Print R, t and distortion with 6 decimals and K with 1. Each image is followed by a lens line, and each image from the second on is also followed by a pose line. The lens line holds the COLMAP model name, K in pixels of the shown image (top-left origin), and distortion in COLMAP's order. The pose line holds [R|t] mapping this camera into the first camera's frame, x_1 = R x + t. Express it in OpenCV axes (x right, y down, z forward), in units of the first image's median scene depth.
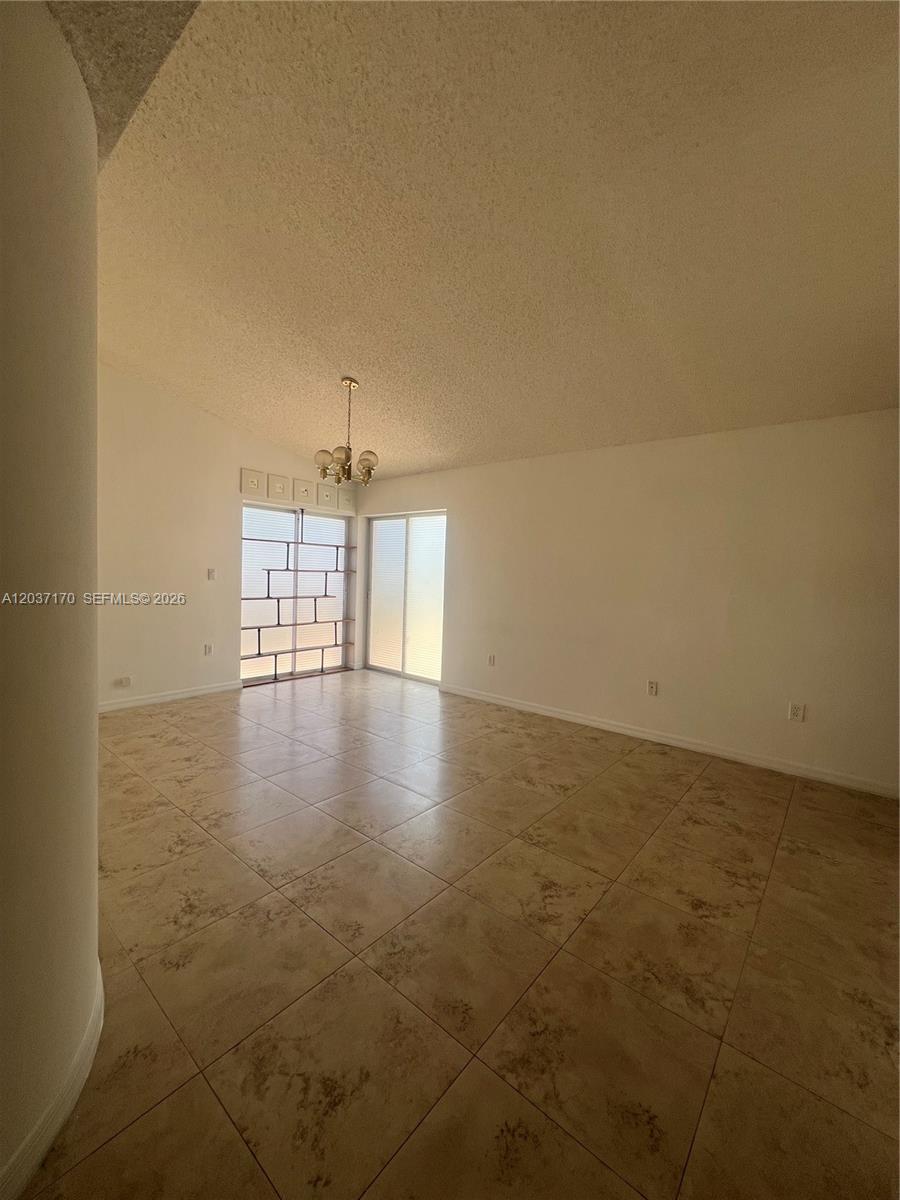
lens RADIAL K [[479.4, 0, 452.3], [0, 479.4, 597.3], [0, 0, 1]] dist [-0.001174, 0.000591]
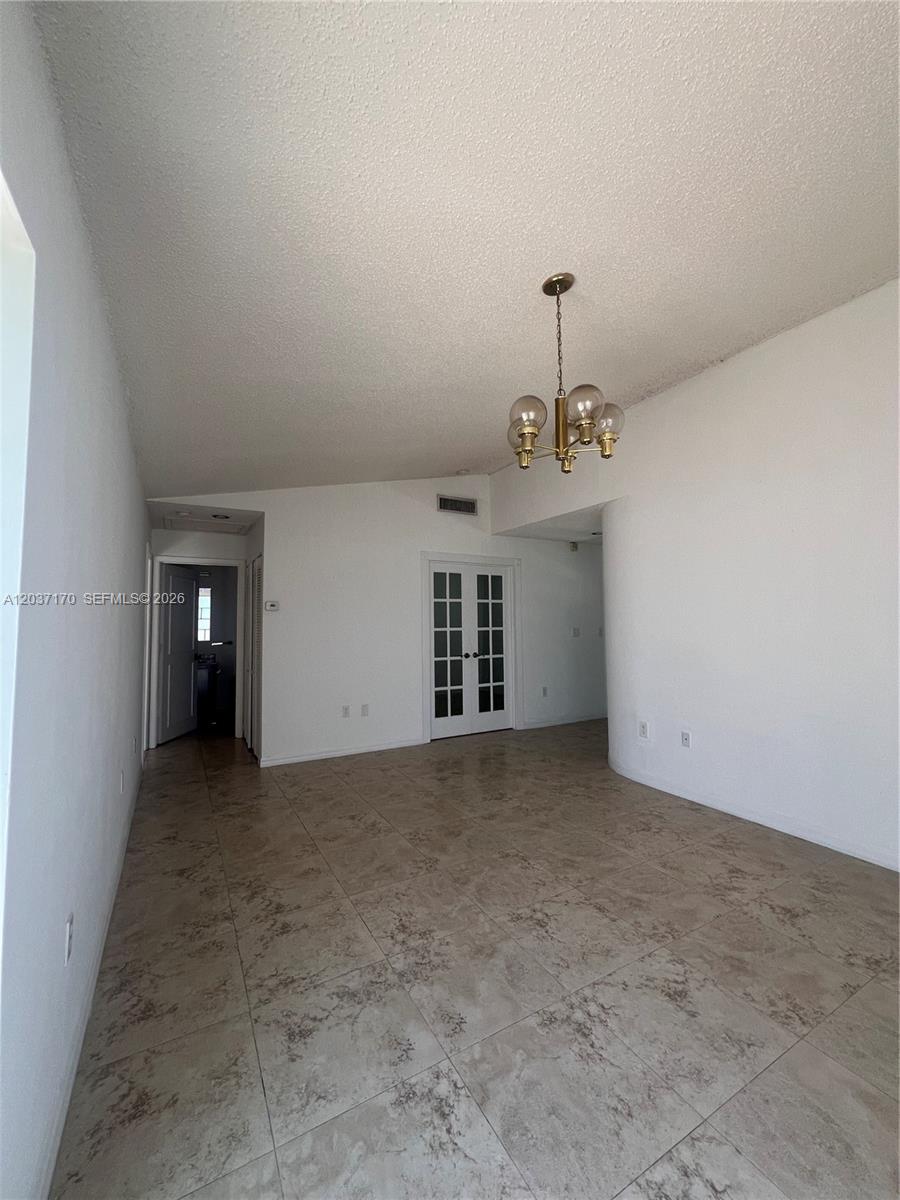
lens RADIAL K [[479.4, 0, 450.7], [0, 479.4, 598.9], [0, 0, 1]] dist [-0.001174, 0.000591]
pose [[-0.934989, -0.006074, 0.354624, -0.449600], [-0.004727, 0.999978, 0.004666, -0.137673], [-0.354645, 0.002687, -0.934997, 2.374396]]
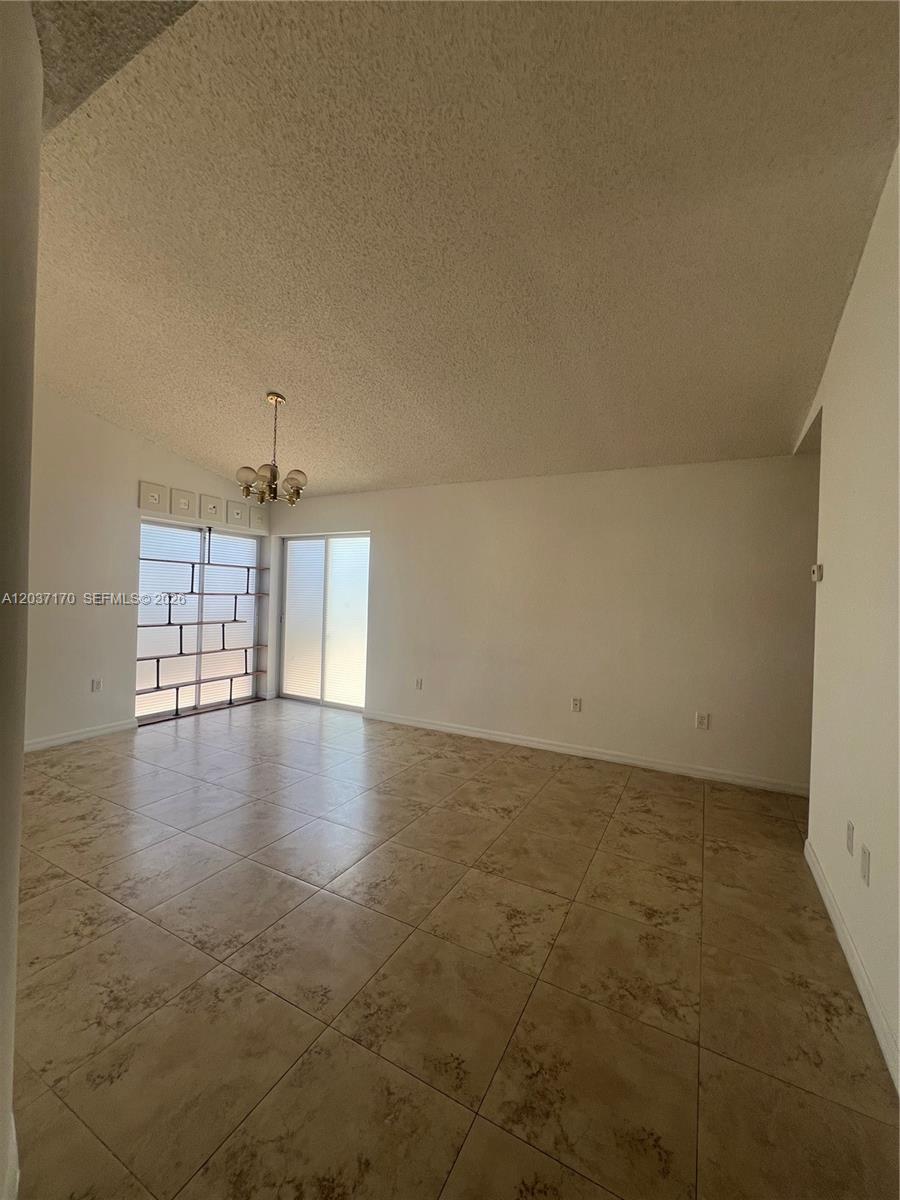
lens RADIAL K [[479.4, 0, 452.0], [0, 479.4, 597.2], [0, 0, 1]] dist [-0.001174, 0.000591]
pose [[0.979348, -0.005499, 0.202108, -0.100148], [0.013640, 0.999150, -0.038910, -0.016269], [-0.201722, 0.040863, 0.978590, 0.020336]]
